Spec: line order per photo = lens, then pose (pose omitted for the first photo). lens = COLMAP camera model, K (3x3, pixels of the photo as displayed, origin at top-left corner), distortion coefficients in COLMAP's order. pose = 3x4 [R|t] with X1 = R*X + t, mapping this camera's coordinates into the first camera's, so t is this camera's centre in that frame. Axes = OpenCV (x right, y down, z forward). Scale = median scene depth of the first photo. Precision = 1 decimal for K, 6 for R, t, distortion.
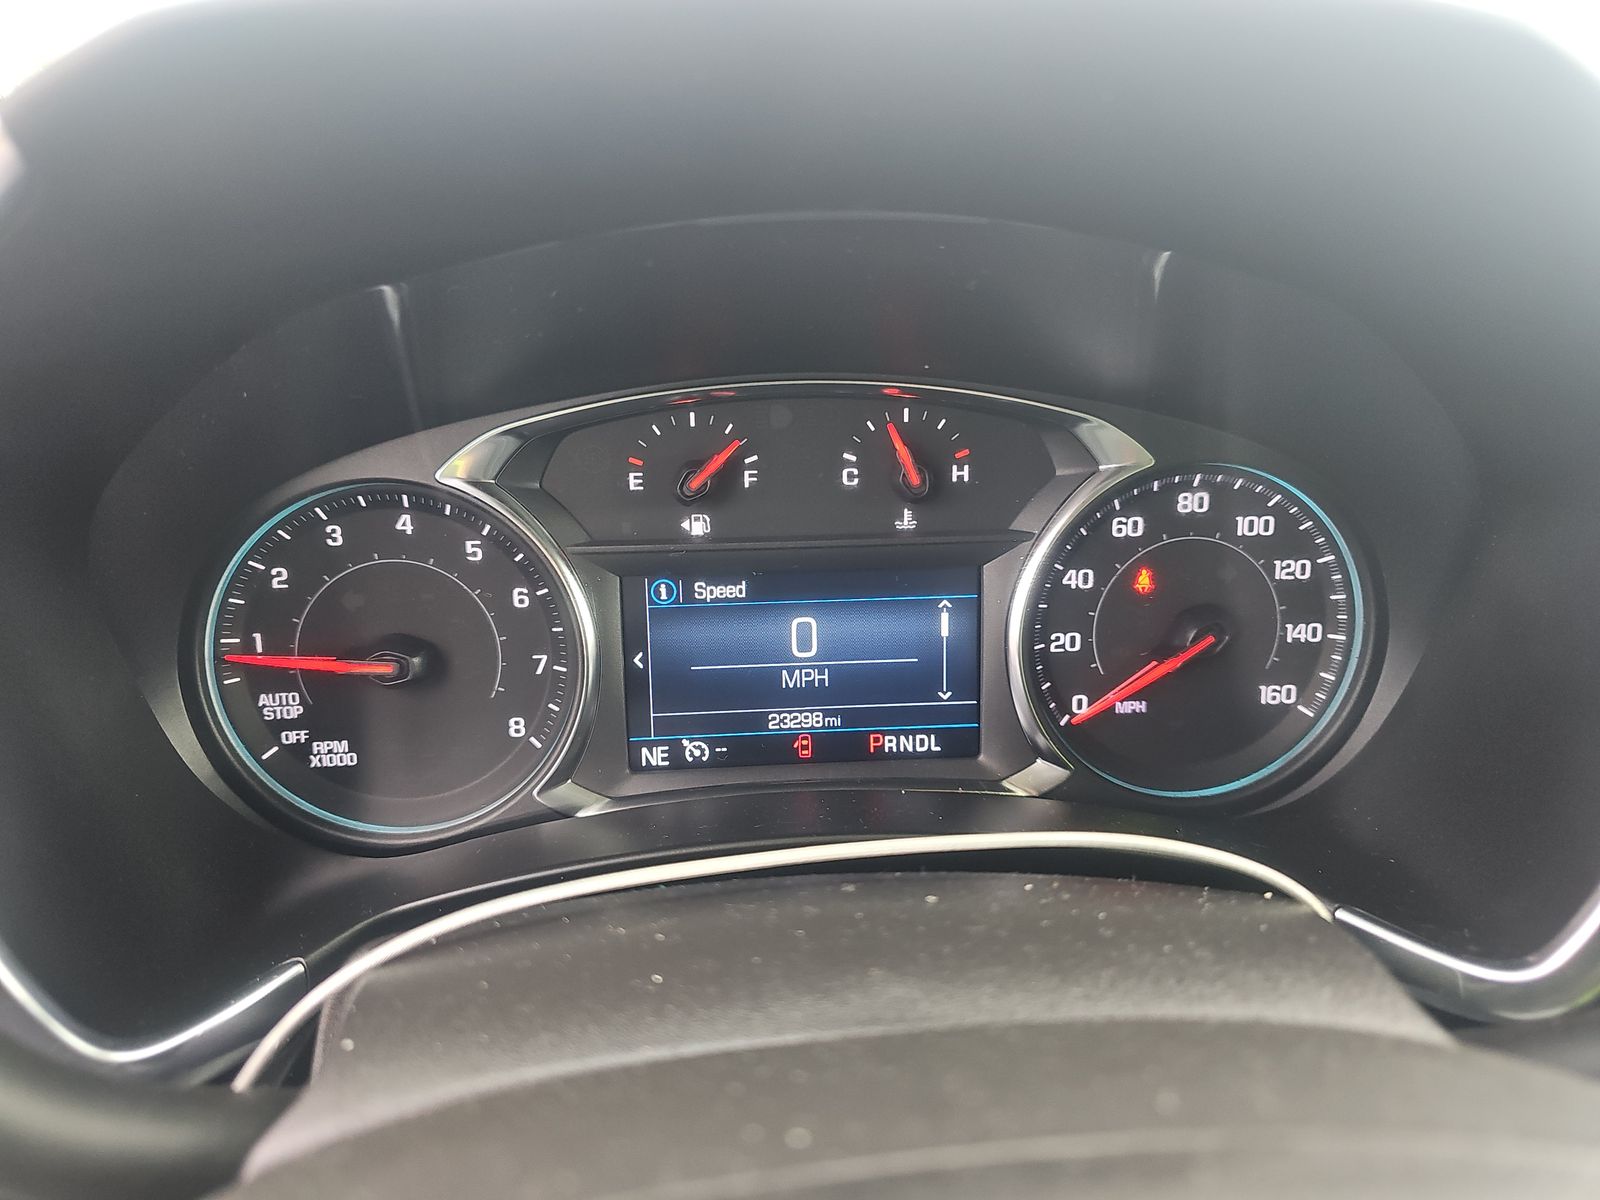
lens RADIAL K [[1048.7, 0, 799.0], [0, 1048.7, 600.7], [0, 0, 1]] dist [-0.009573, -0.000867]
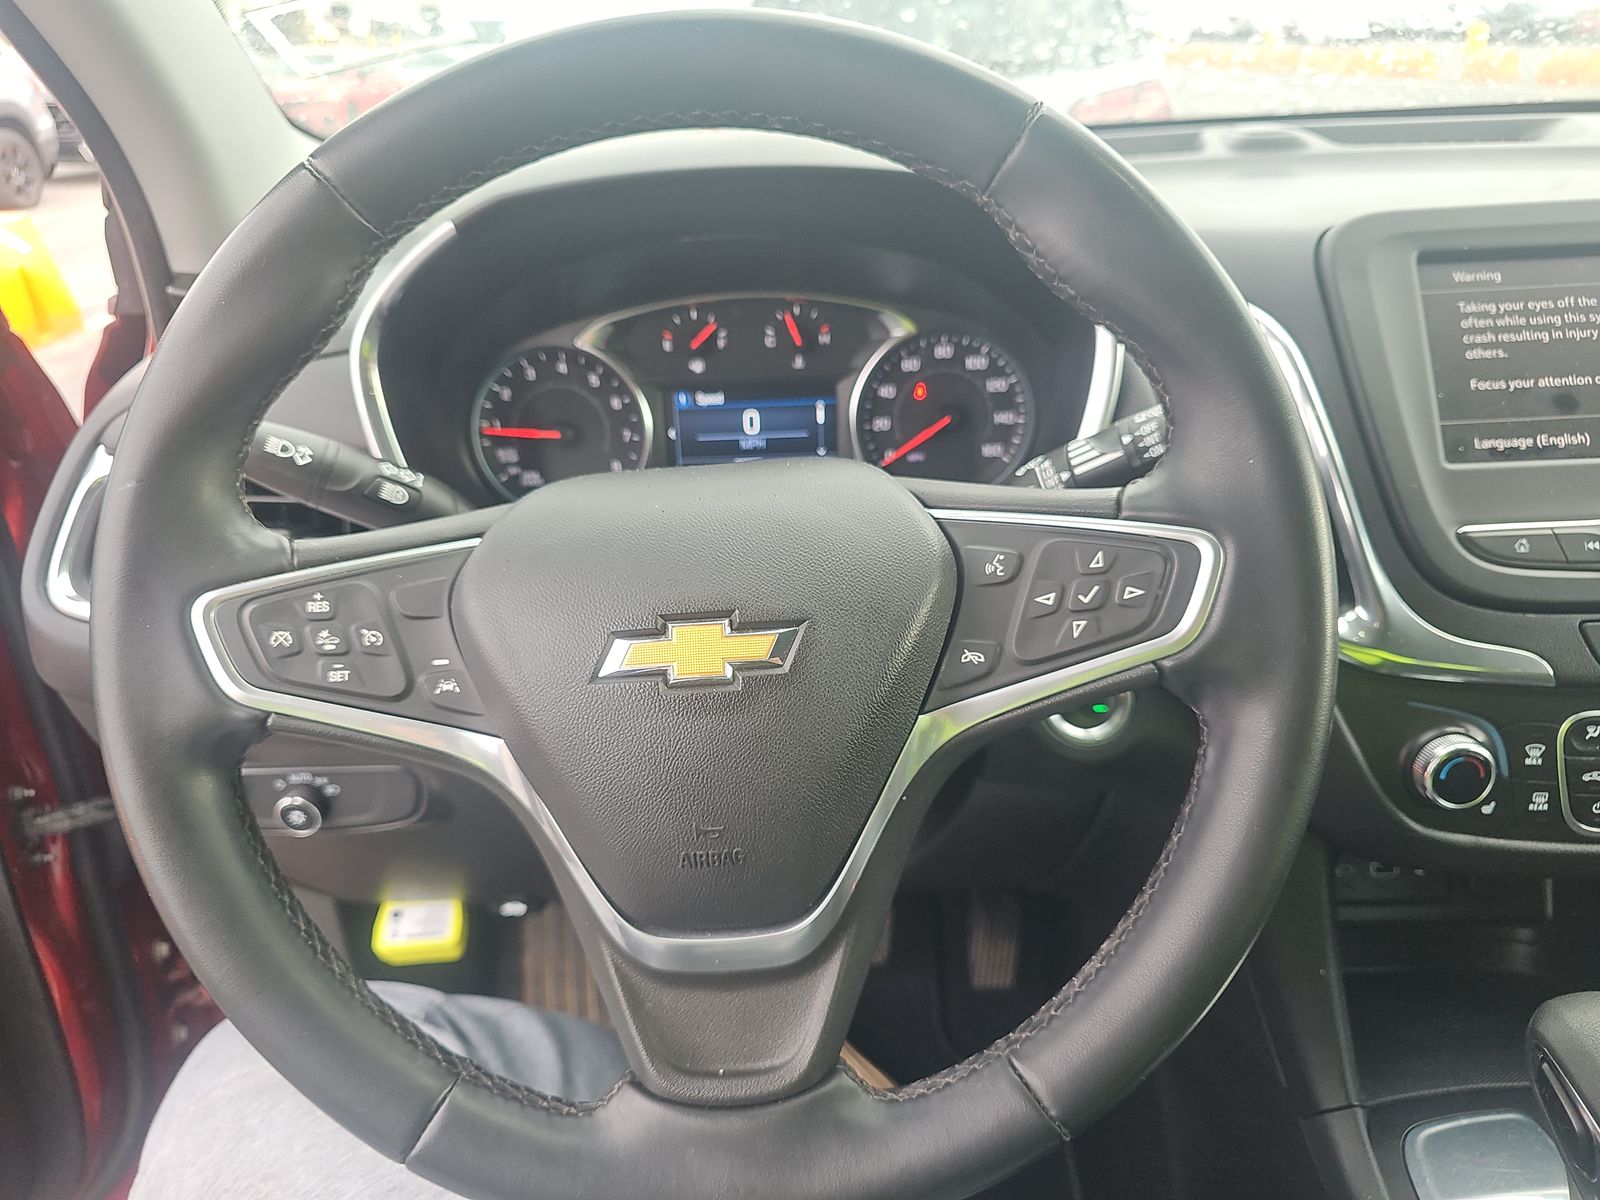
lens RADIAL K [[1048.7, 0, 798.9], [0, 1048.7, 604.0], [0, 0, 1]] dist [-0.009573, -0.000867]
pose [[0.993757, 0.008087, -0.111271, 0.334969], [0.002119, 0.995821, 0.091302, 0.206820], [0.111544, -0.090968, 0.989587, -1.073476]]
